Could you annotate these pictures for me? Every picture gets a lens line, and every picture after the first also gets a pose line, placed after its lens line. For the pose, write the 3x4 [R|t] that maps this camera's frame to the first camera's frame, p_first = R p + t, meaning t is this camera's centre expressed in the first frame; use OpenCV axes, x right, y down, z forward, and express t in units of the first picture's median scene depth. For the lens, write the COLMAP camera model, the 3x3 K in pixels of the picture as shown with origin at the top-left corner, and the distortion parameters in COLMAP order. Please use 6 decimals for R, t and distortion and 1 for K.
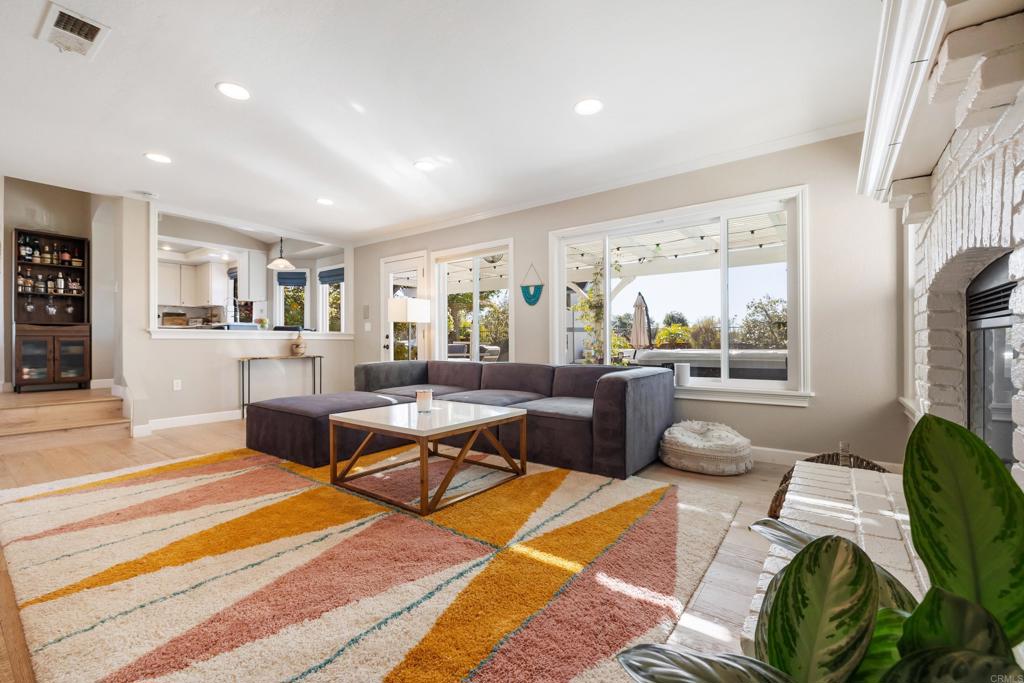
lens RADIAL K [[433.4, 0, 512.0], [0, 433.4, 341.5], [0, 0, 1]] dist [0.001177, 0.000294]
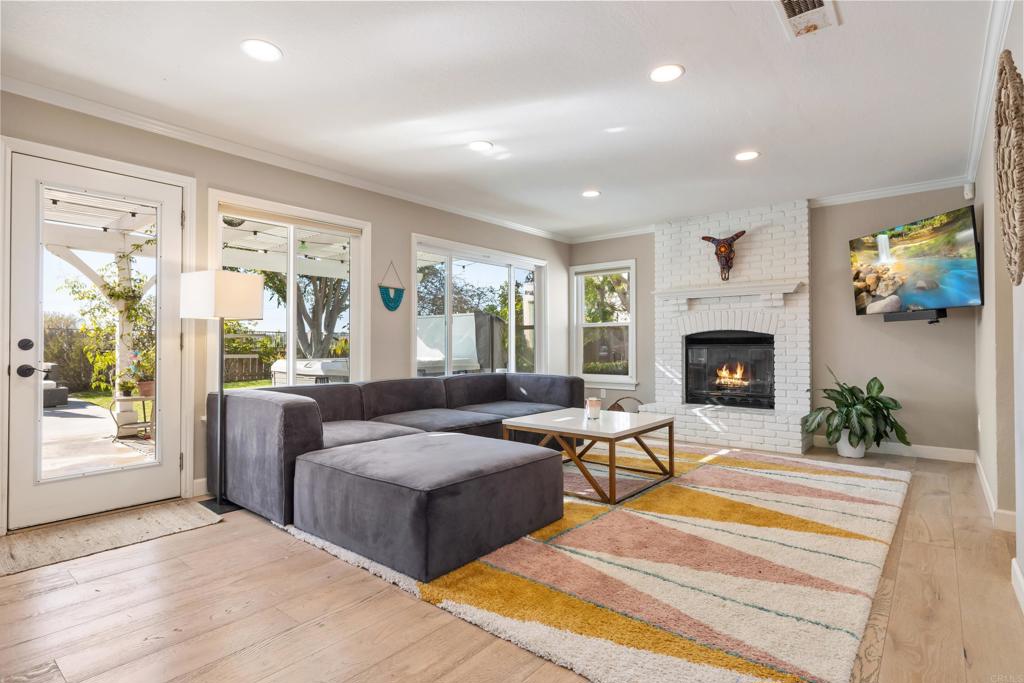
lens RADIAL K [[527.3, 0, 512.0], [0, 527.3, 341.5], [0, 0, 1]] dist [-0.003934, -0.000432]
pose [[0.041601, 0.010289, 0.999081, -0.986905], [-0.002115, 0.999946, -0.010209, -0.013523], [-0.999132, -0.001688, 0.041620, 0.729497]]
